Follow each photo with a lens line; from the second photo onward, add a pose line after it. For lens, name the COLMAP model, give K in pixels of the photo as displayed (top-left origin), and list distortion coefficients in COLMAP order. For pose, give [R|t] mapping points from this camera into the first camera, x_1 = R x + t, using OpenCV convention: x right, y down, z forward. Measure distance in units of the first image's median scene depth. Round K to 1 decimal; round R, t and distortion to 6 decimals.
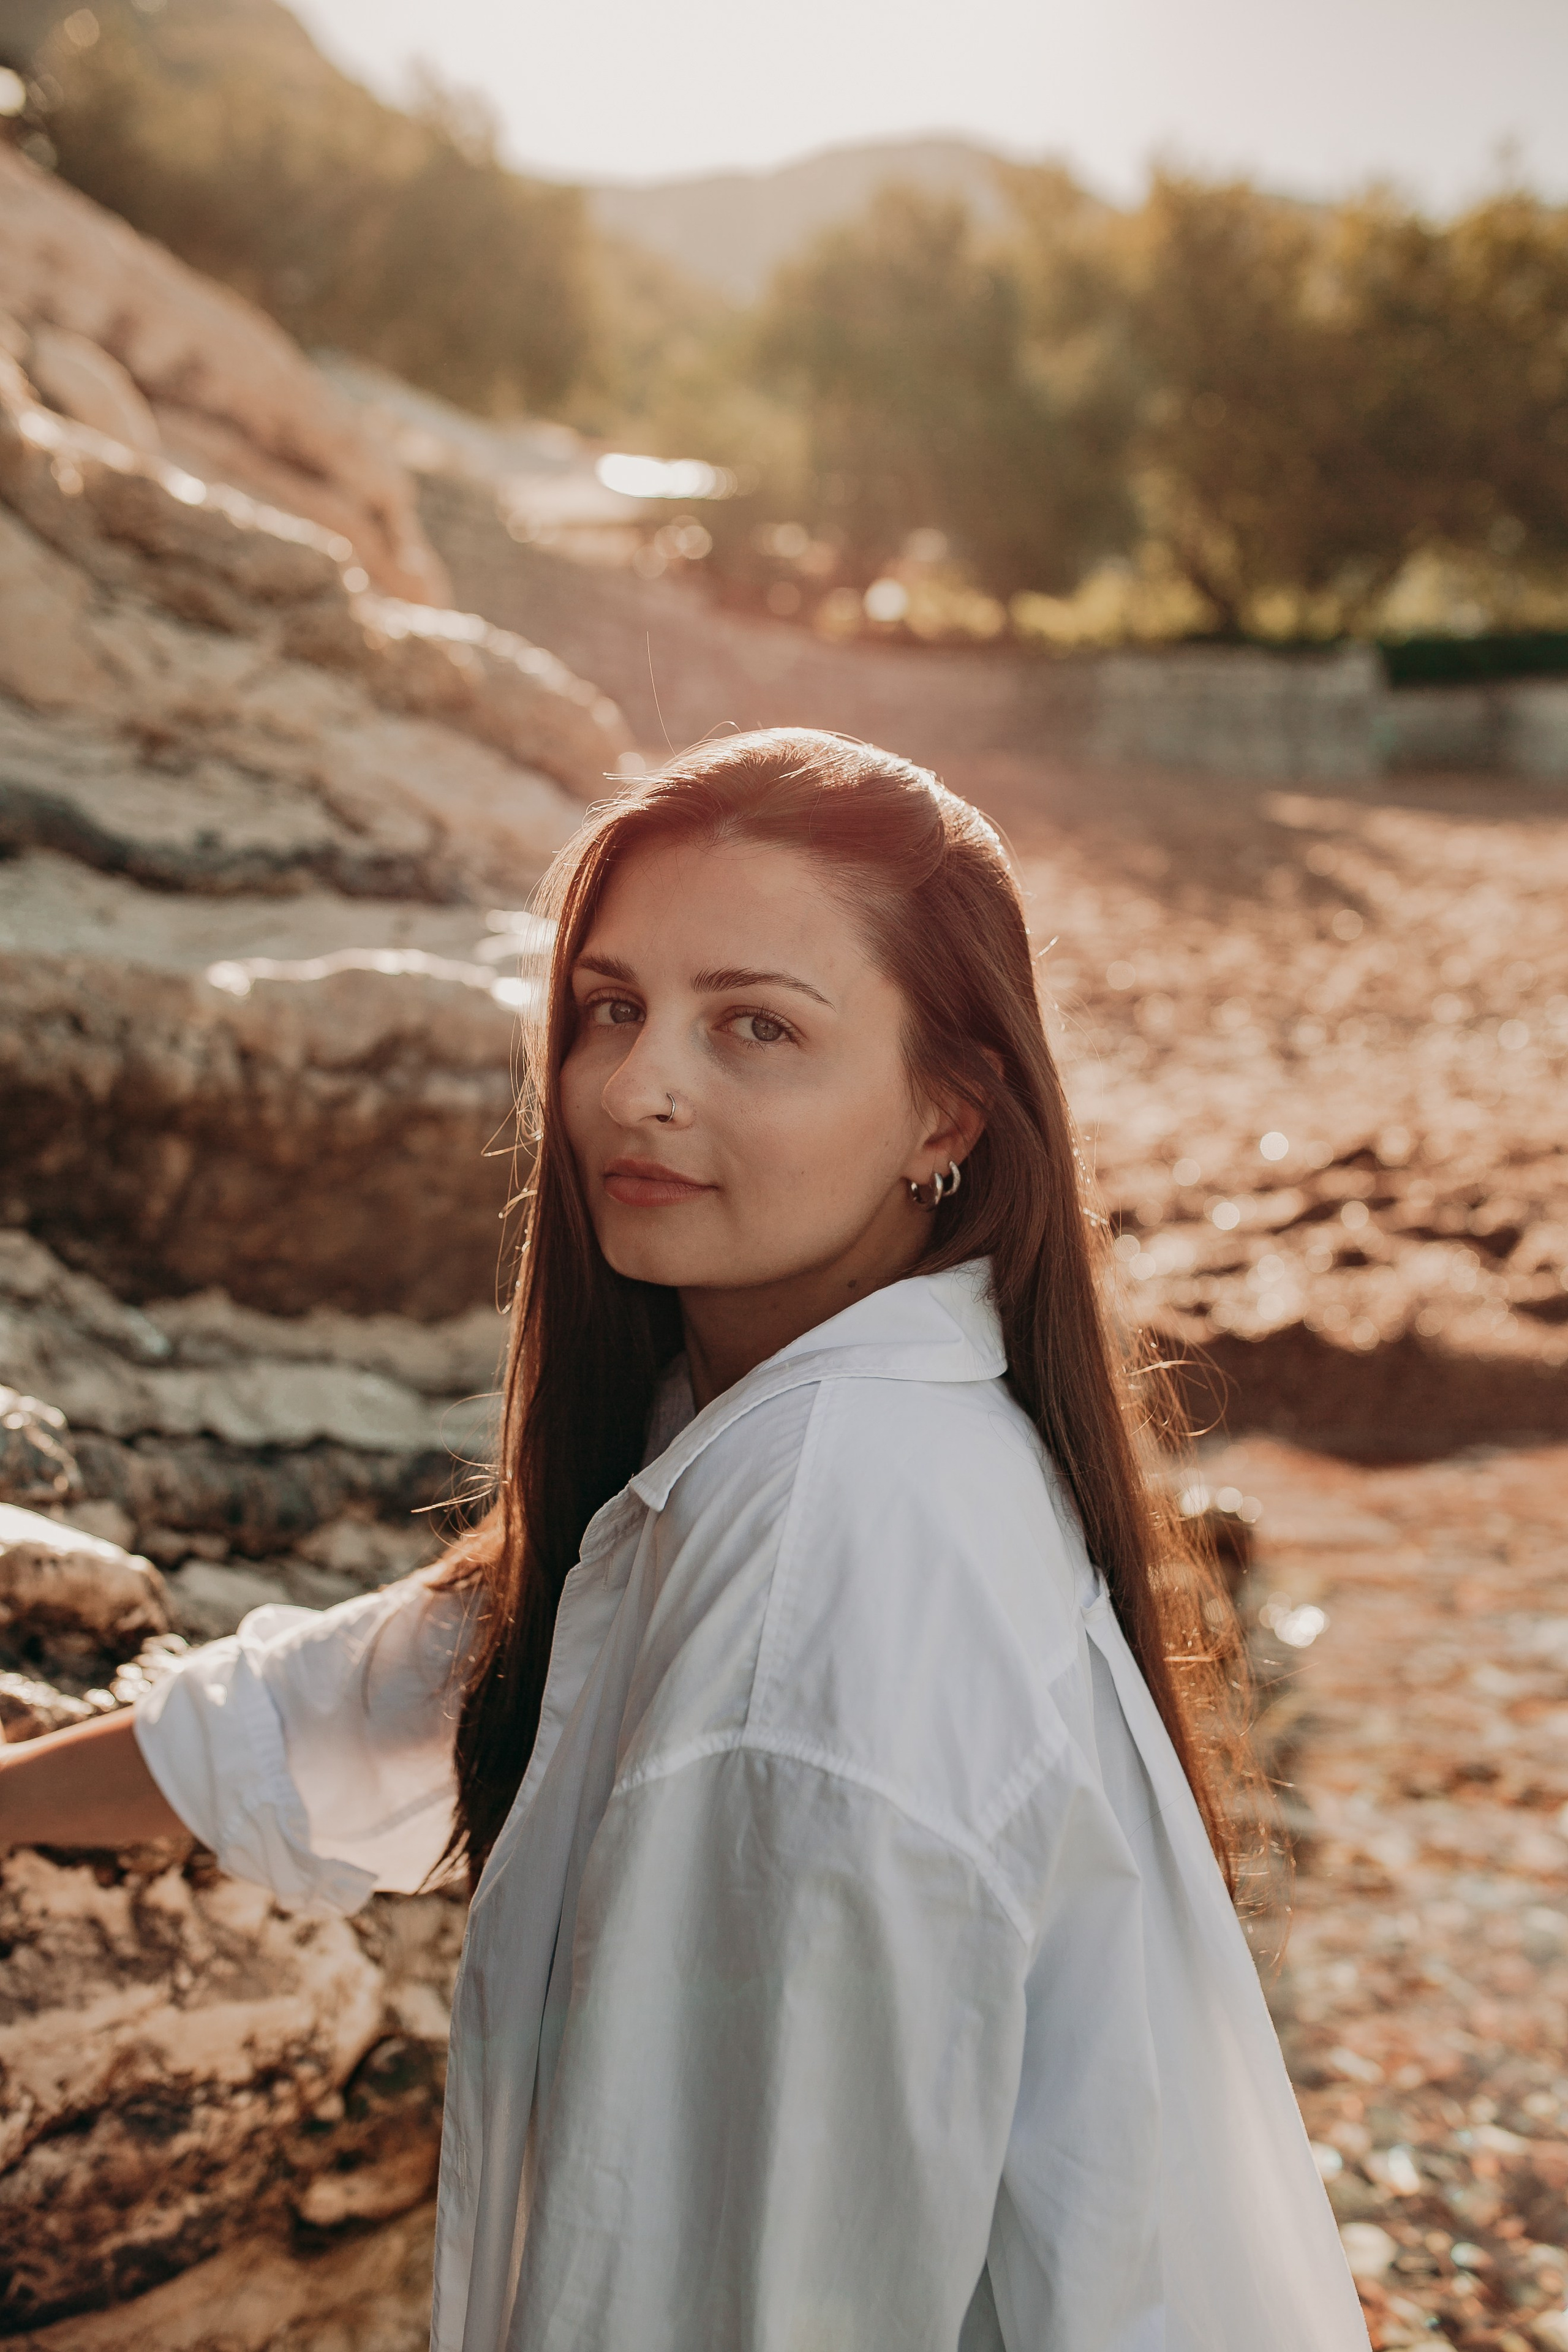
lens RADIAL K [[2207.9, 0, 798.3], [0, 2207.9, 1131.6], [0, 0, 1]] dist [-0.067552, 0.088569]
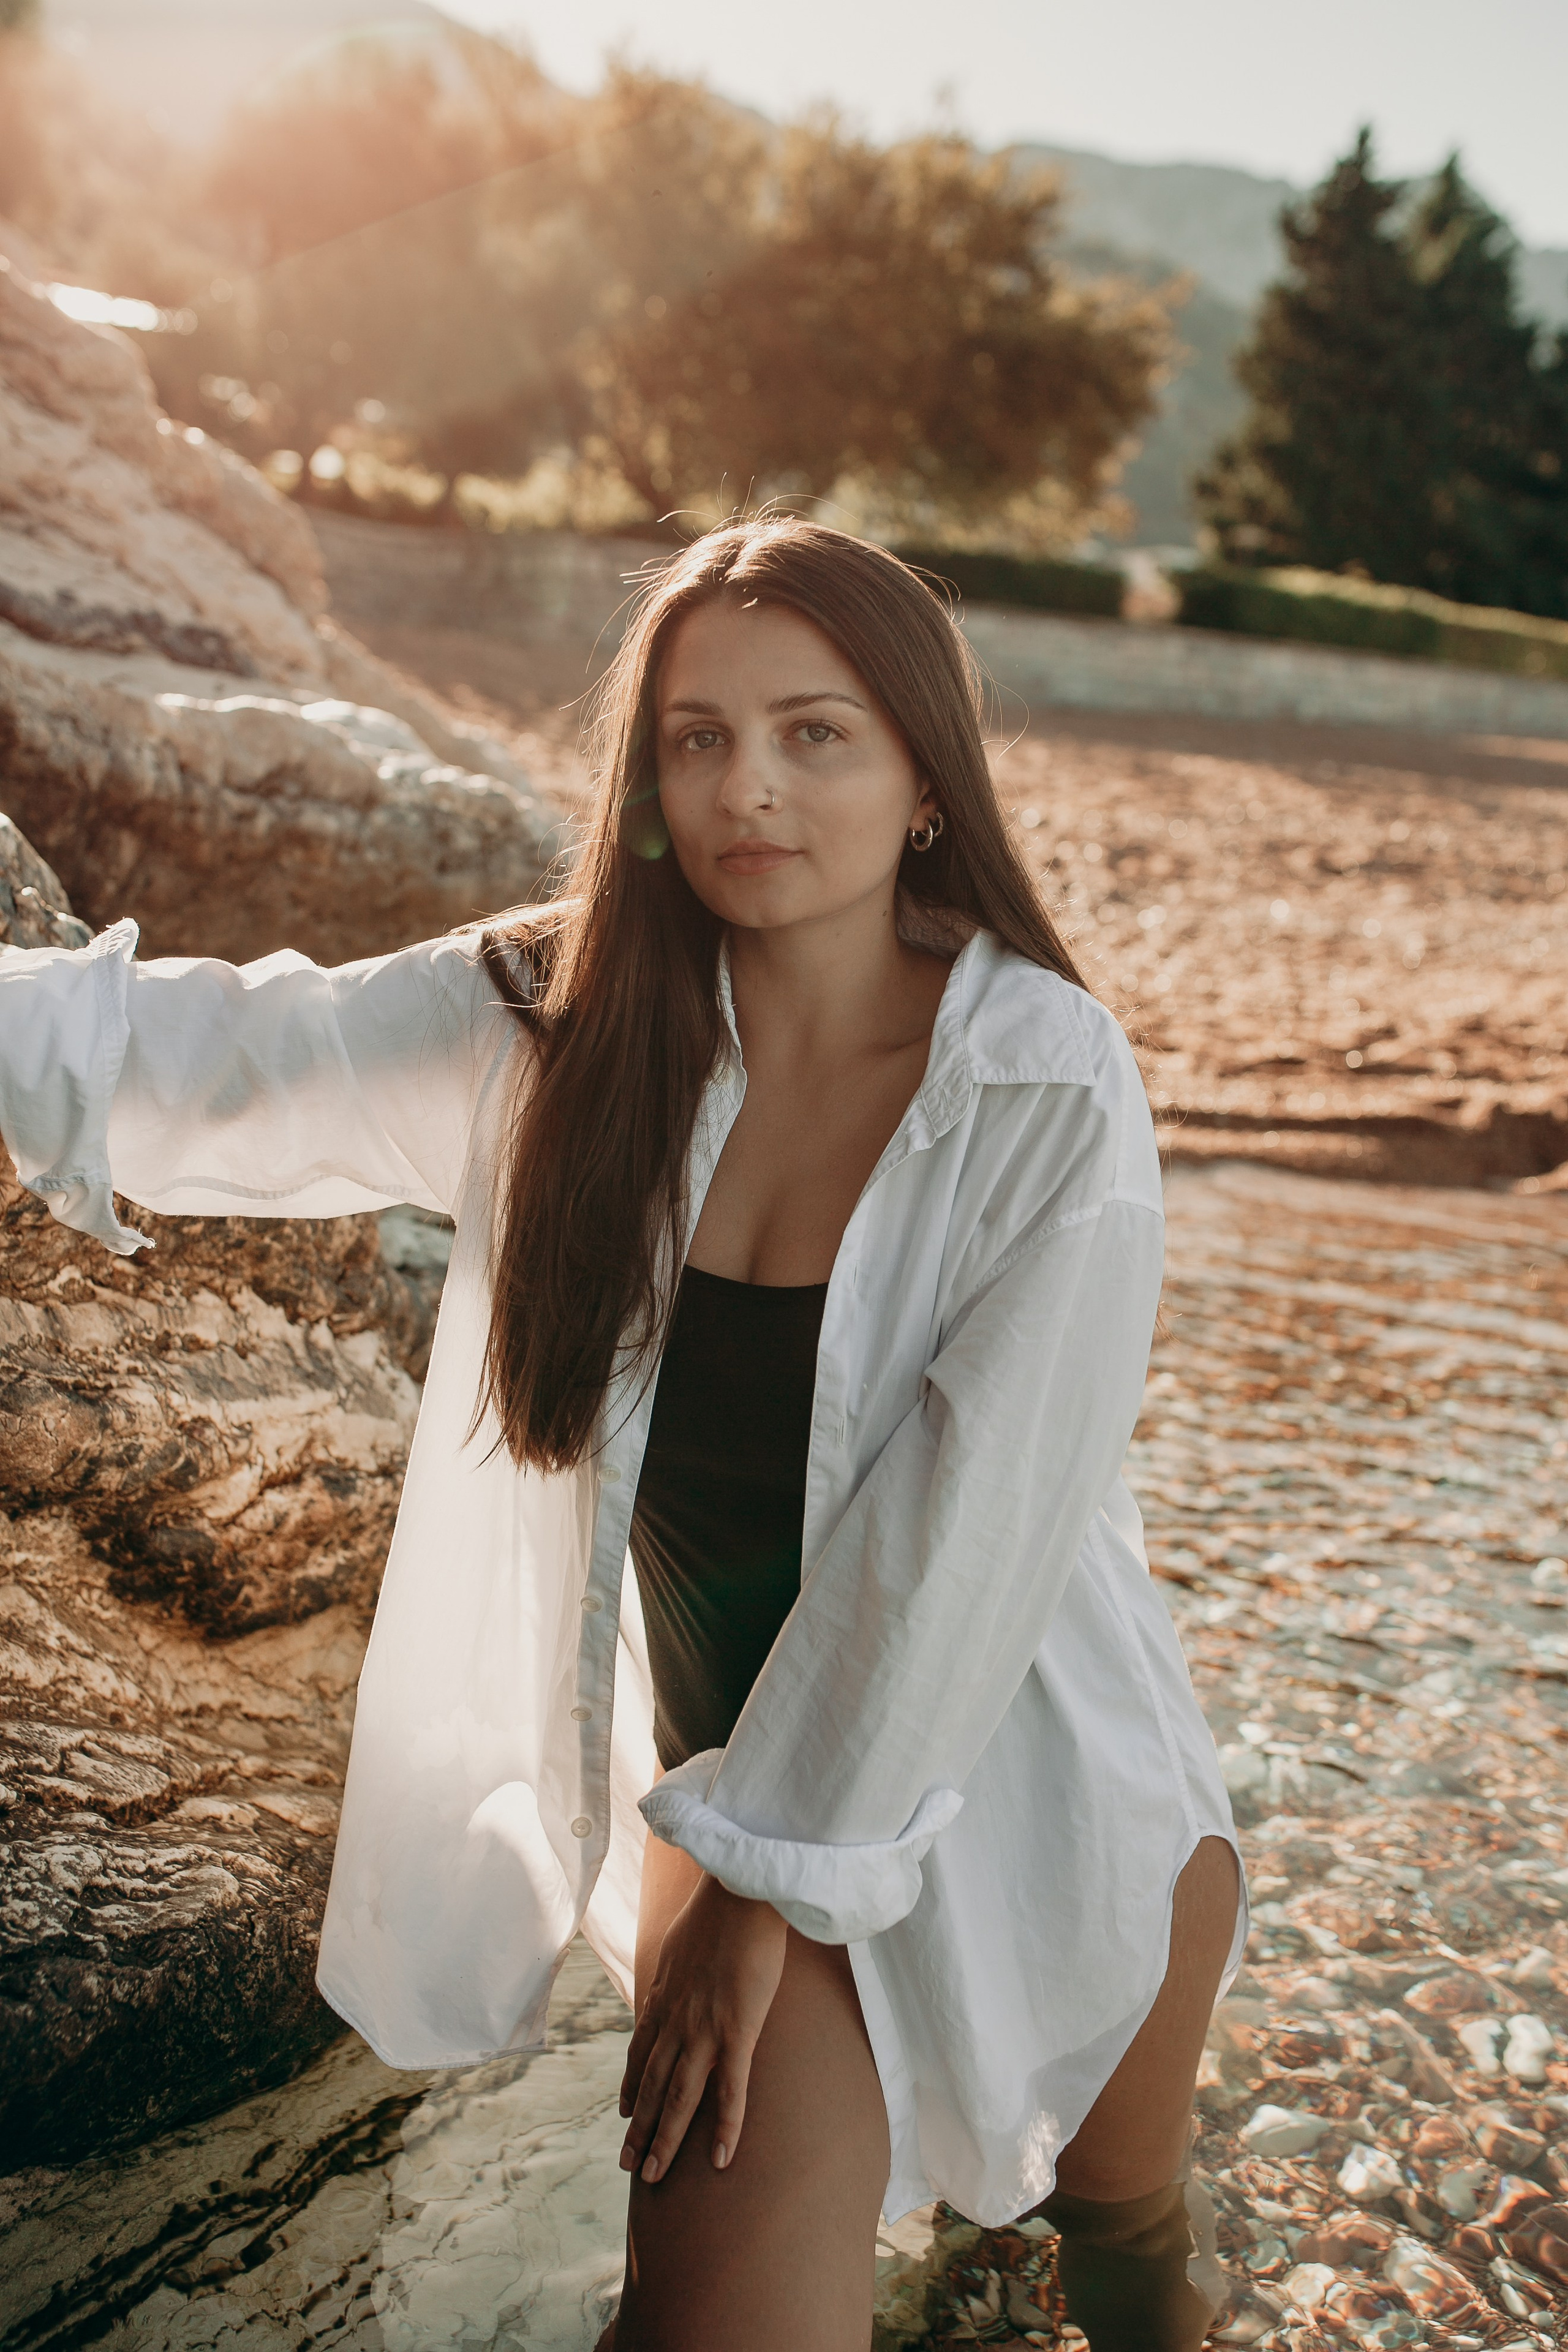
lens RADIAL K [[2207.9, 0, 798.3], [0, 2207.9, 1131.6], [0, 0, 1]] dist [-0.067552, 0.088569]
pose [[0.961247, 0.026705, 0.274391, -0.247614], [-0.040155, 0.998245, 0.043517, 0.096390], [-0.272747, -0.052848, 0.960633, -0.256482]]
